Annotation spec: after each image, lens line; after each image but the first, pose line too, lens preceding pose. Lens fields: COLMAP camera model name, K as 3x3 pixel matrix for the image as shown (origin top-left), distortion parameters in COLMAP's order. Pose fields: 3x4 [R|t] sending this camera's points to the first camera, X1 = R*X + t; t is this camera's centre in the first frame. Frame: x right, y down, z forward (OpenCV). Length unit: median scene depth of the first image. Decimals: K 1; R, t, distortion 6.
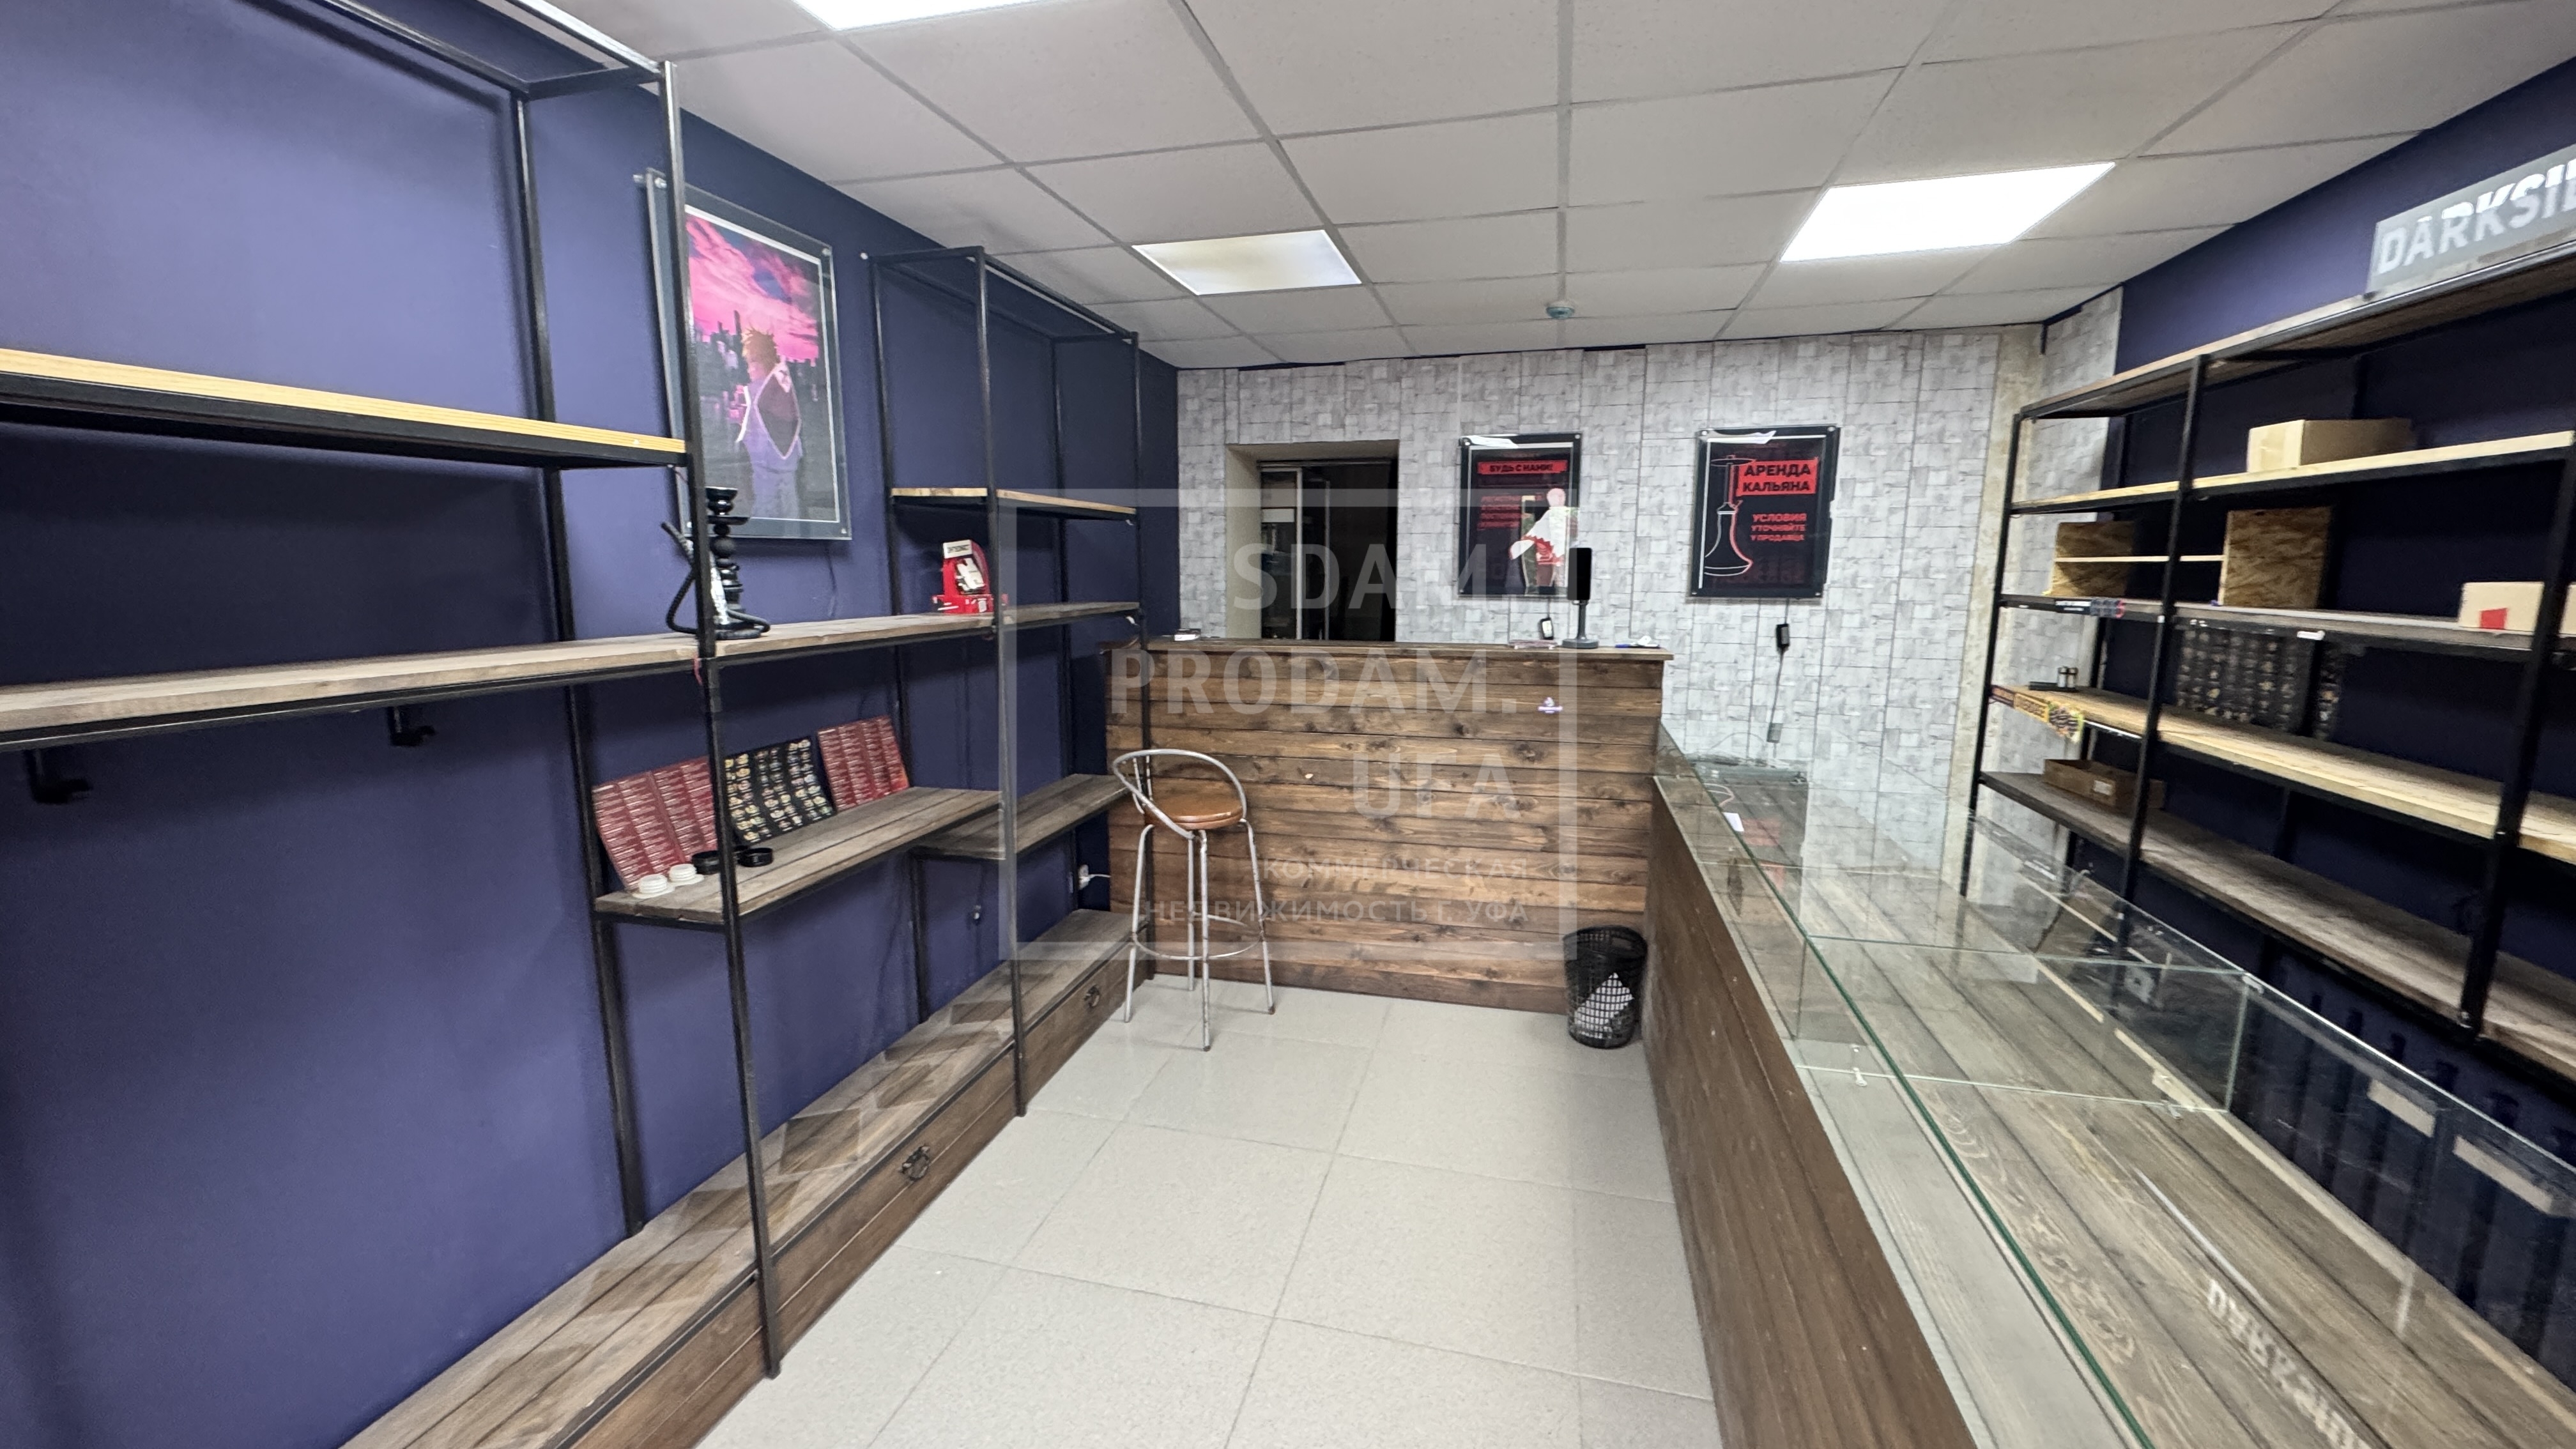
lens RADIAL K [[1021.7, 0, 1284.5], [0, 1021.7, 725.6], [0, 0, 1]] dist [-0.002975, 0.000708]
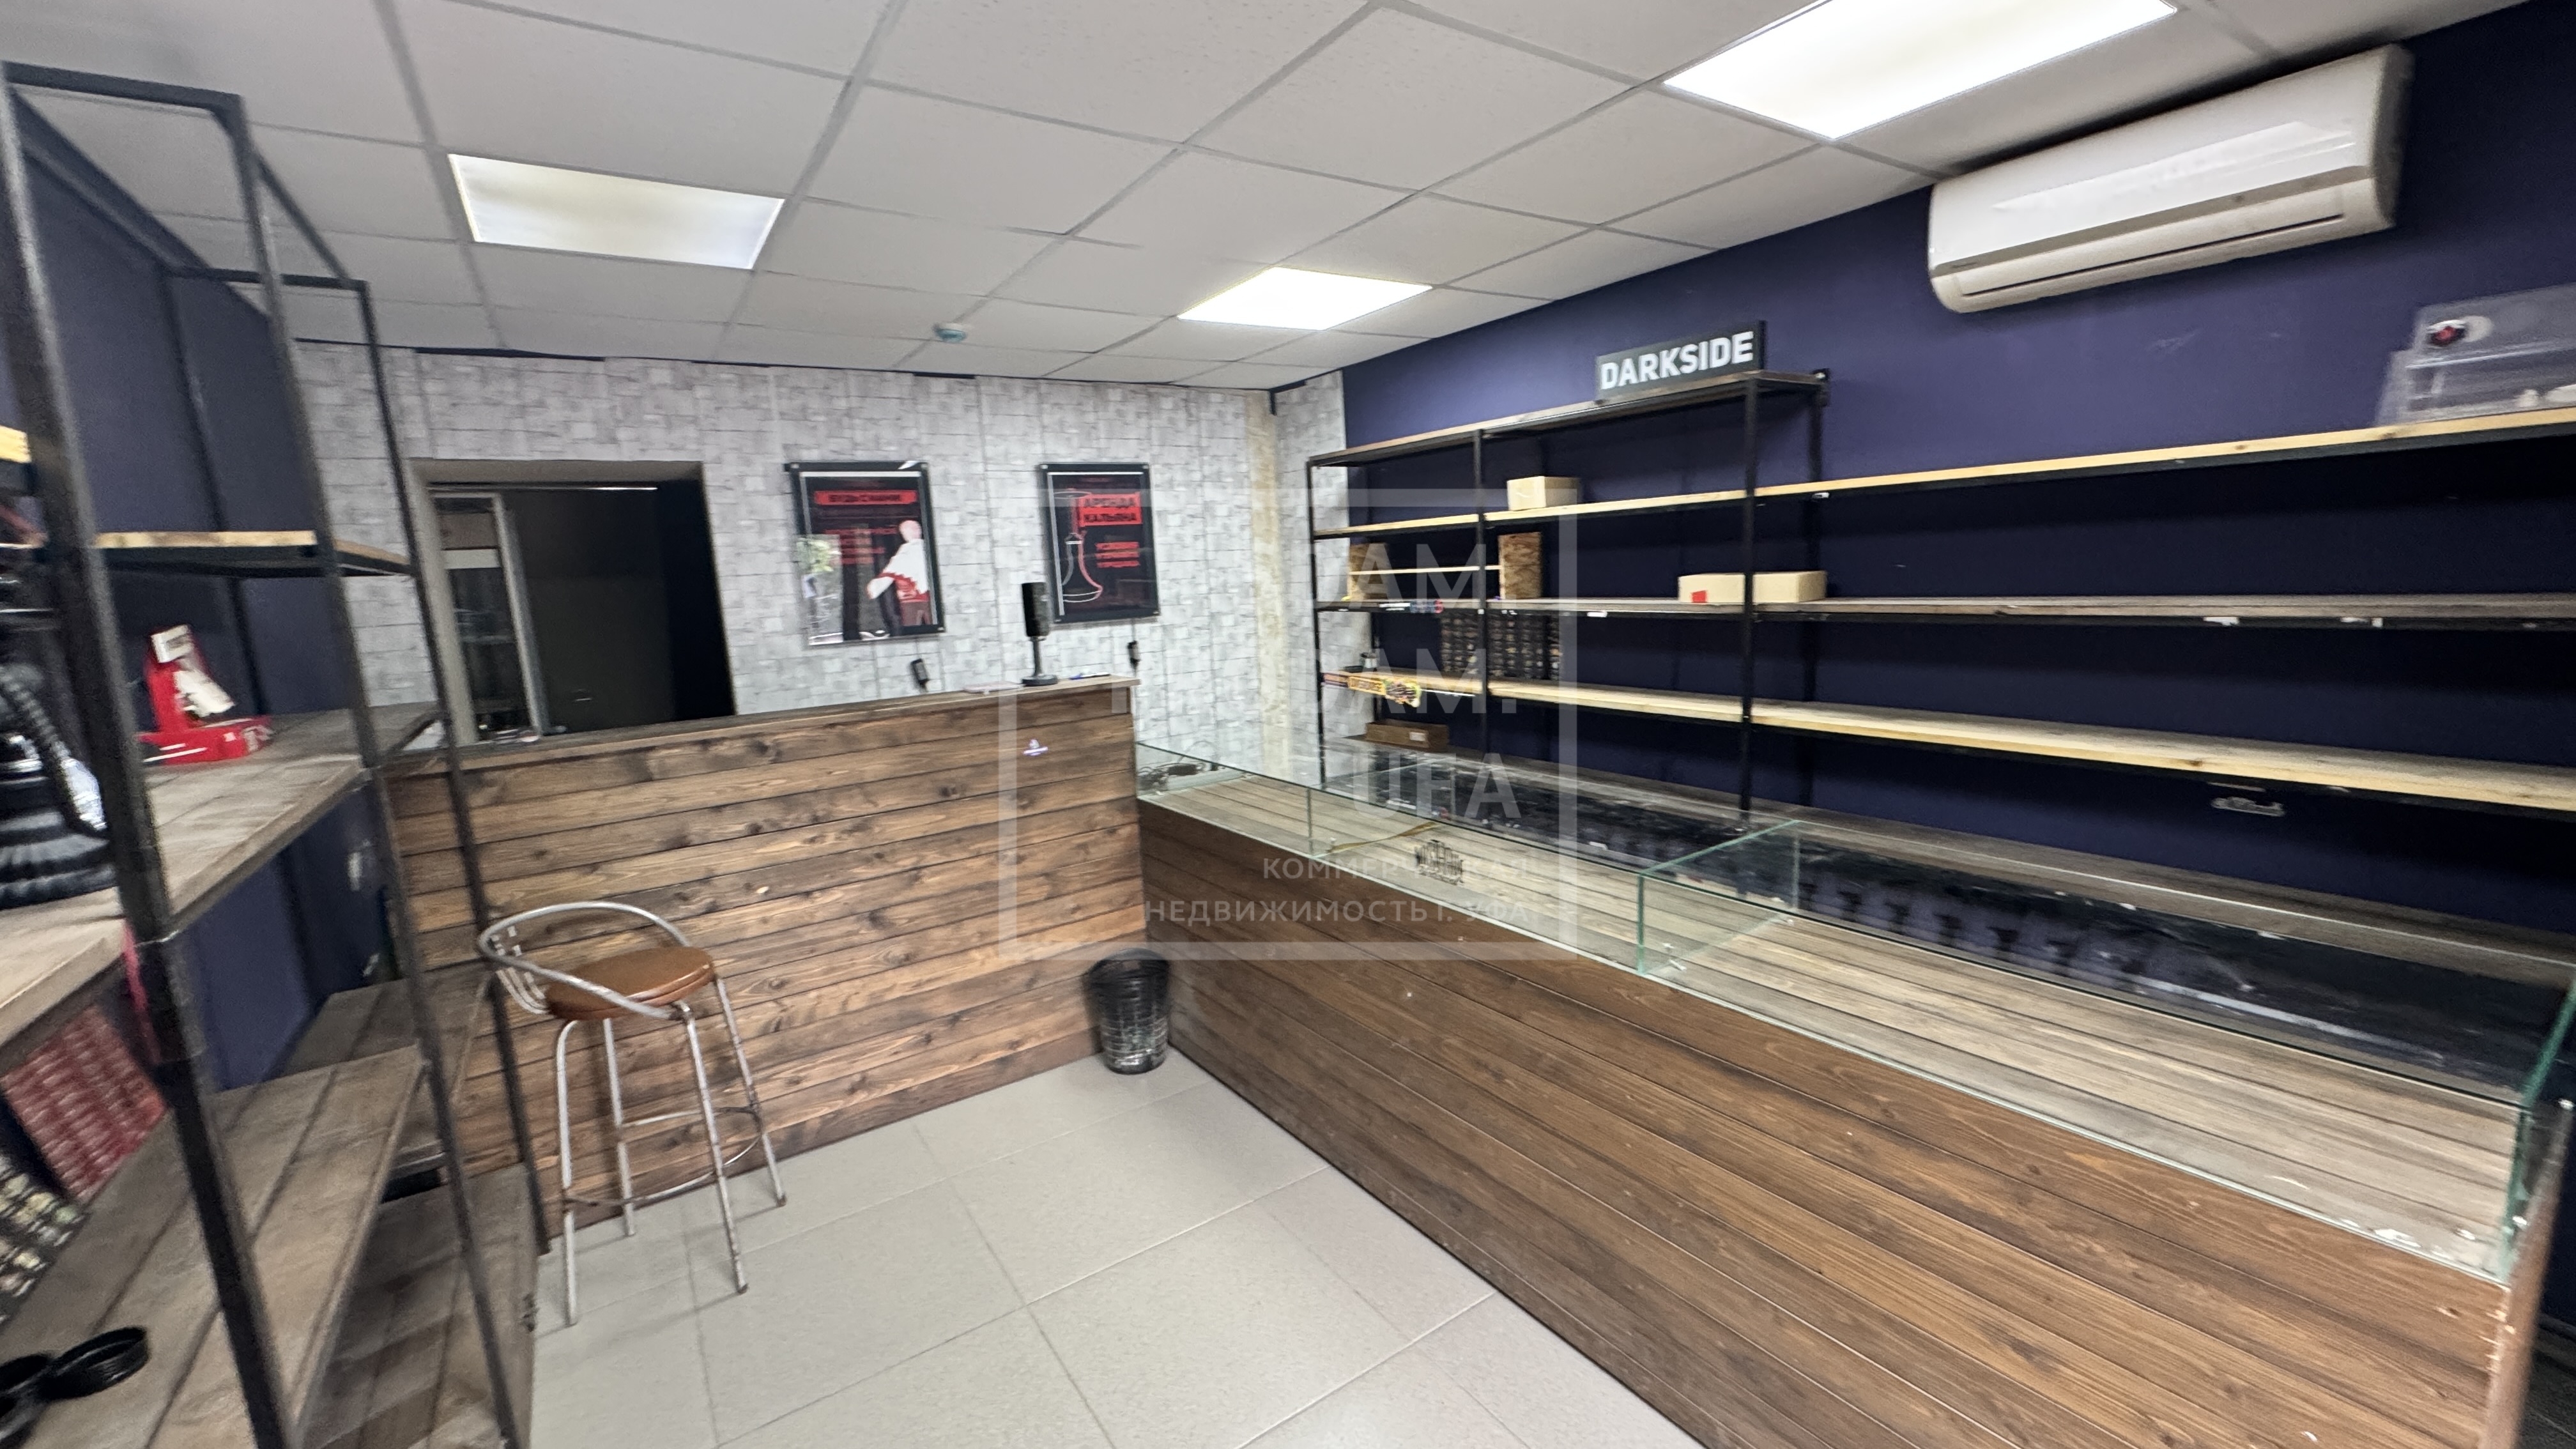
lens RADIAL K [[1021.7, 0, 1286.6], [0, 1021.7, 725.0], [0, 0, 1]] dist [-0.002975, 0.000708]
pose [[0.655640, -0.153393, 0.739328, -0.377012], [0.171679, 0.983787, 0.051867, -0.064710], [-0.735297, 0.092921, 0.671345, 0.238522]]
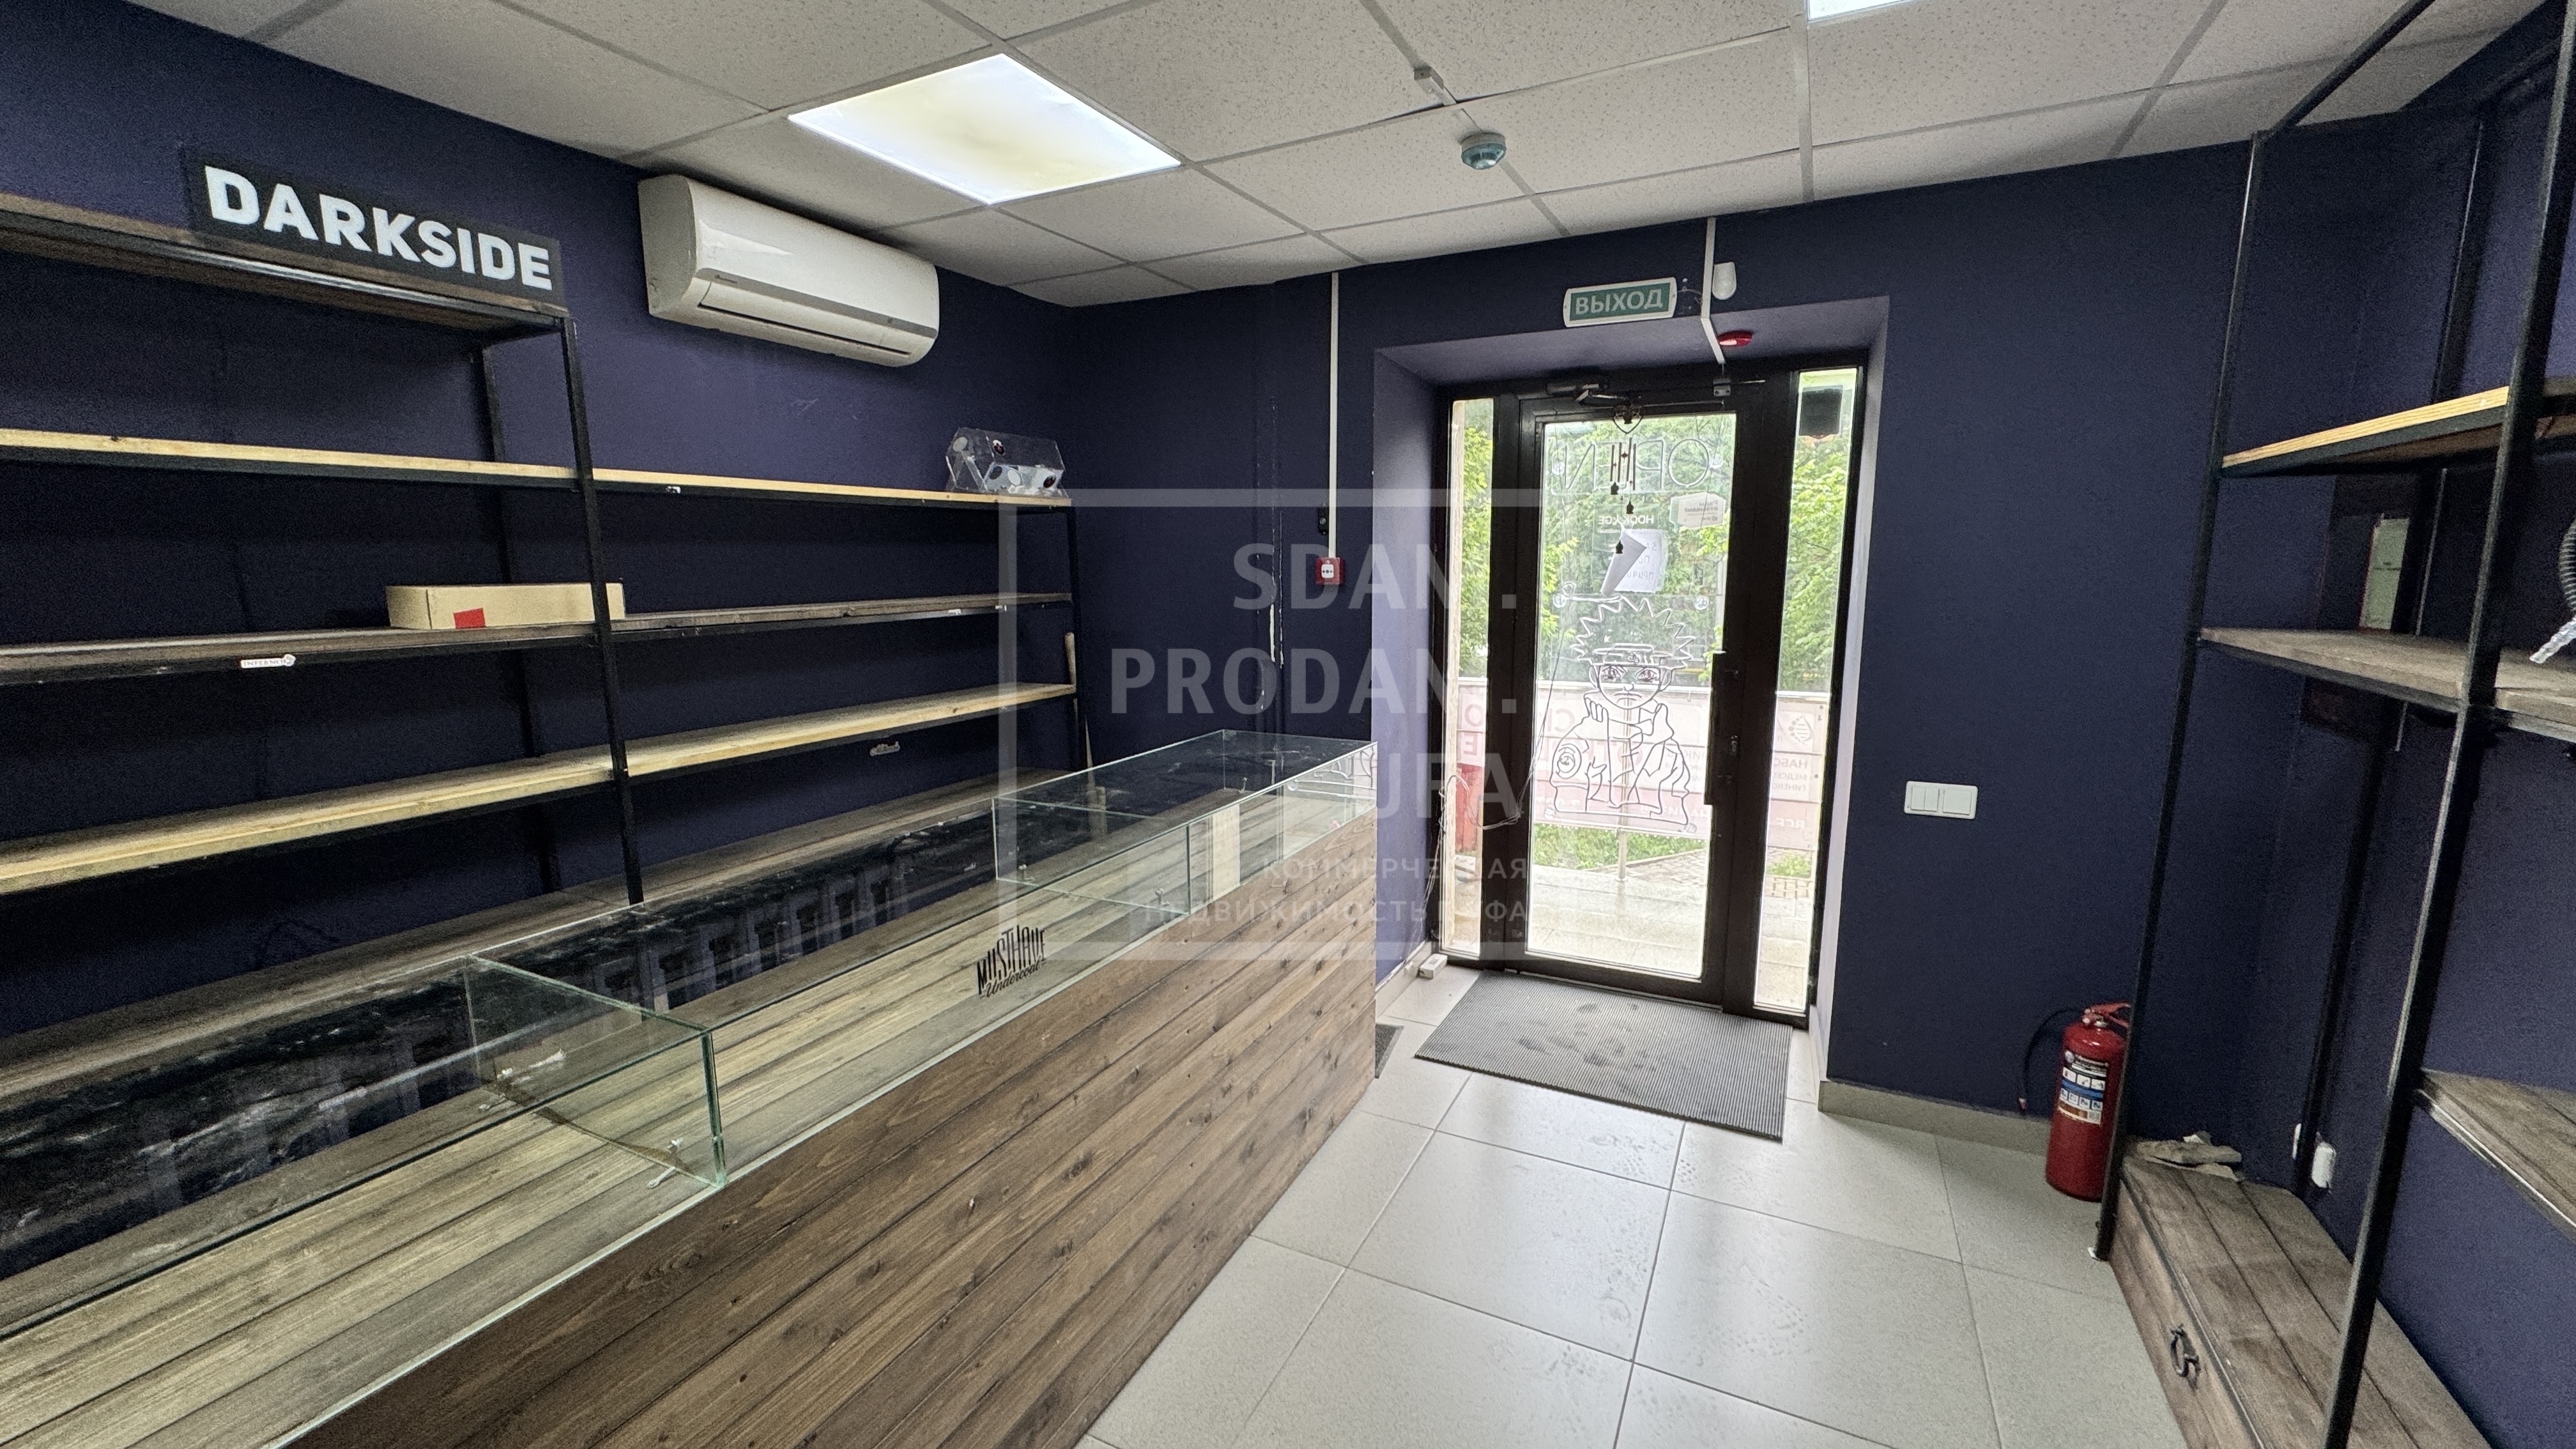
lens RADIAL K [[1021.7, 0, 1286.0], [0, 1021.7, 721.5], [0, 0, 1]] dist [-0.002975, 0.000708]
pose [[-0.976972, -0.028492, 0.211456, 0.040711], [0.039422, 0.949877, 0.310127, -0.199652], [-0.209693, 0.311322, -0.926881, 1.213700]]
